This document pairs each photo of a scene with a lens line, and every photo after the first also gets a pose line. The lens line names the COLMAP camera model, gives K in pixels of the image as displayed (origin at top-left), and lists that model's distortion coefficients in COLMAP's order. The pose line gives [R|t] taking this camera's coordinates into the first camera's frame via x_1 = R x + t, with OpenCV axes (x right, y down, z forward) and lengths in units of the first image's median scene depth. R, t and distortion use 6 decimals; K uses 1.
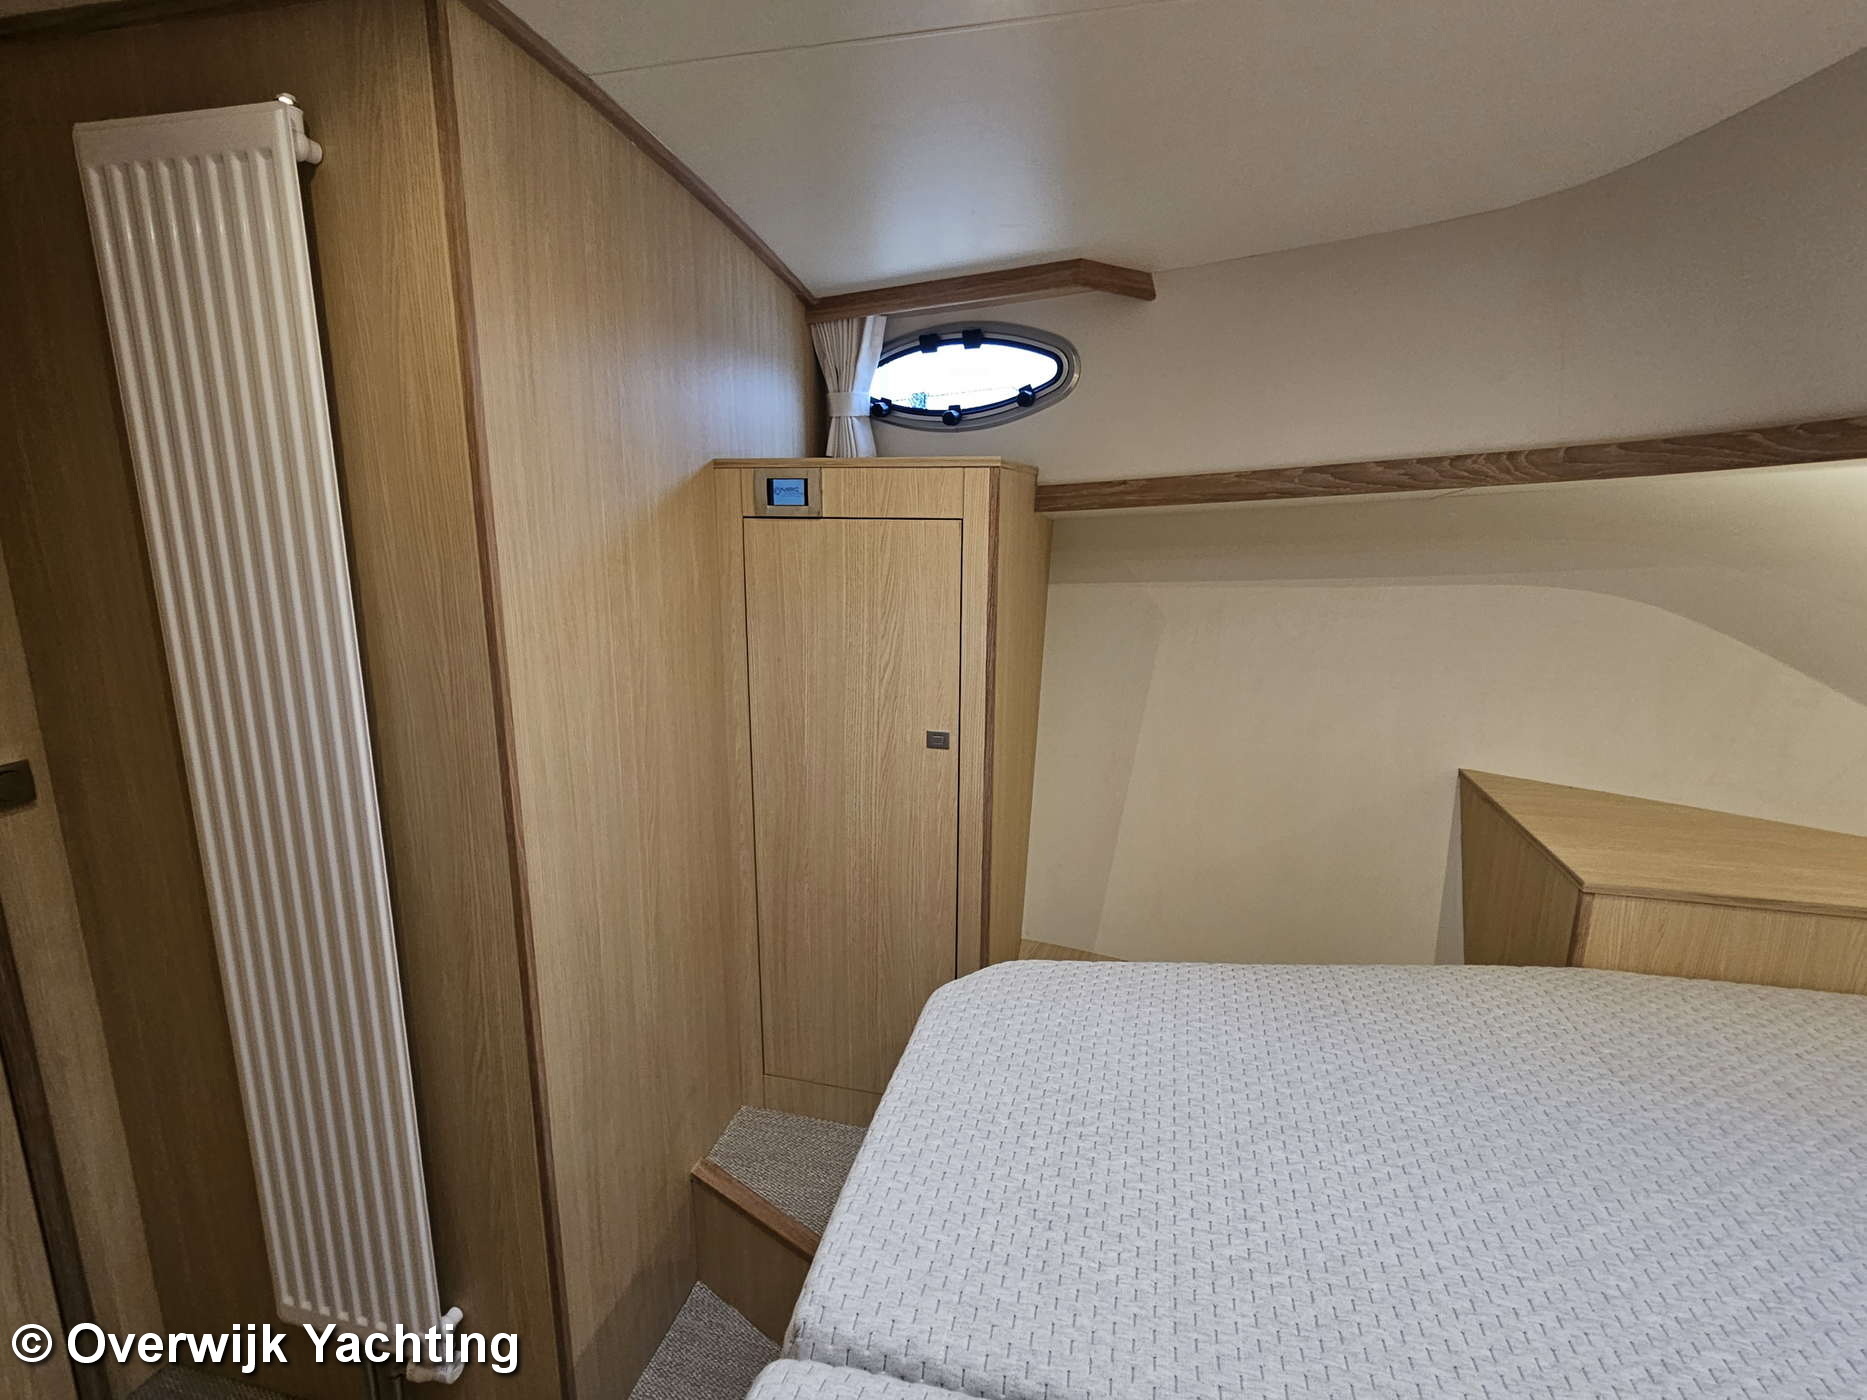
lens RADIAL K [[895.3, 0, 911.0], [0, 895.3, 696.7], [0, 0, 1]] dist [-0.000552, 0.000586]
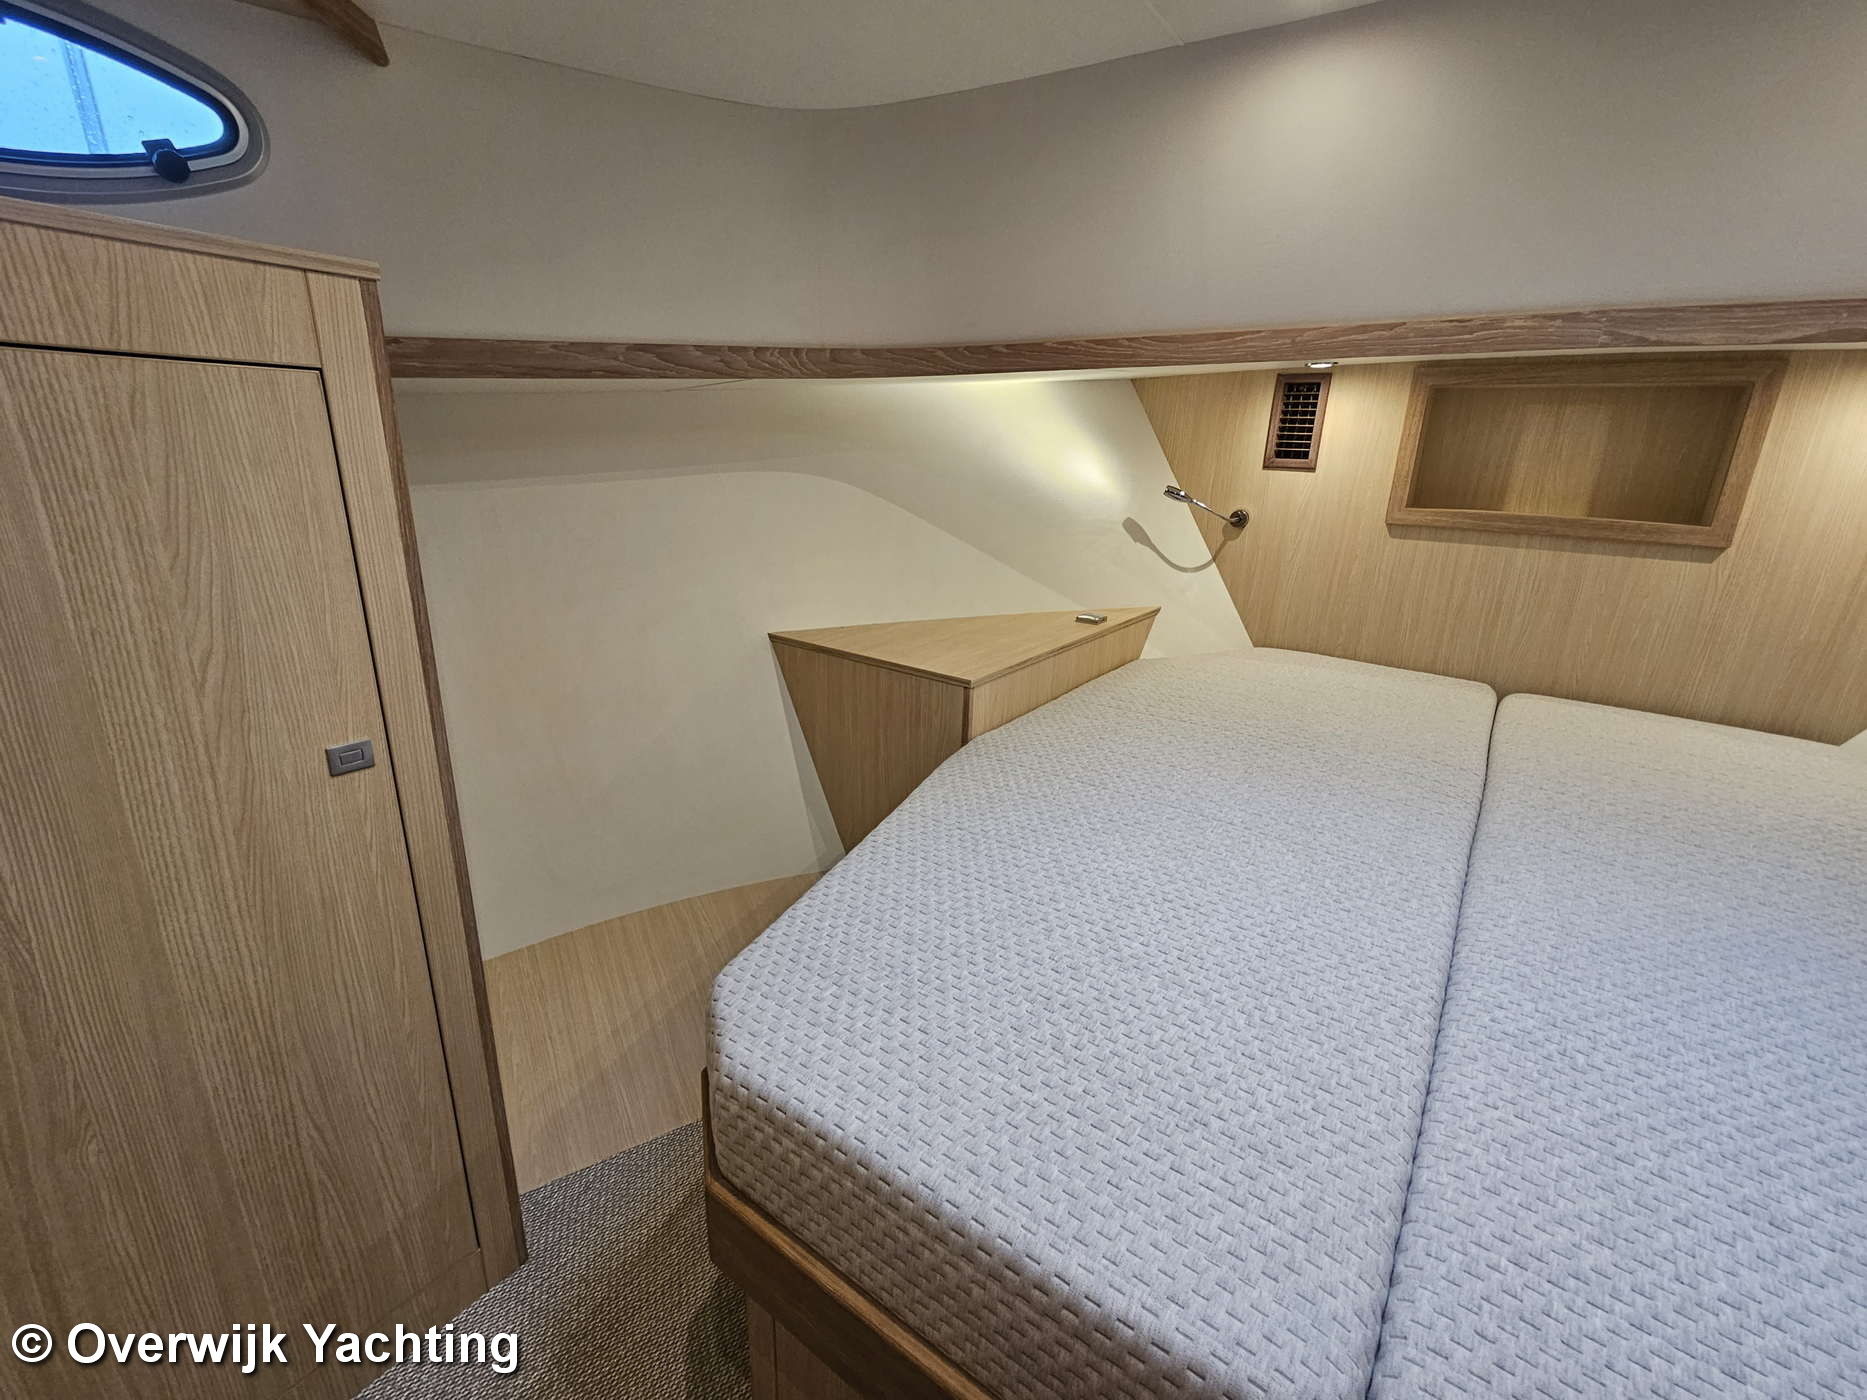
lens RADIAL K [[804.2, 0, 933.5], [0, 804.2, 700.0], [0, 0, 1]] dist [0.000215, 0.001086]
pose [[0.370885, -0.279784, 0.885531, -0.289611], [0.167676, 0.958042, 0.232466, -0.048758], [-0.913416, 0.062264, 0.402236, 0.429757]]
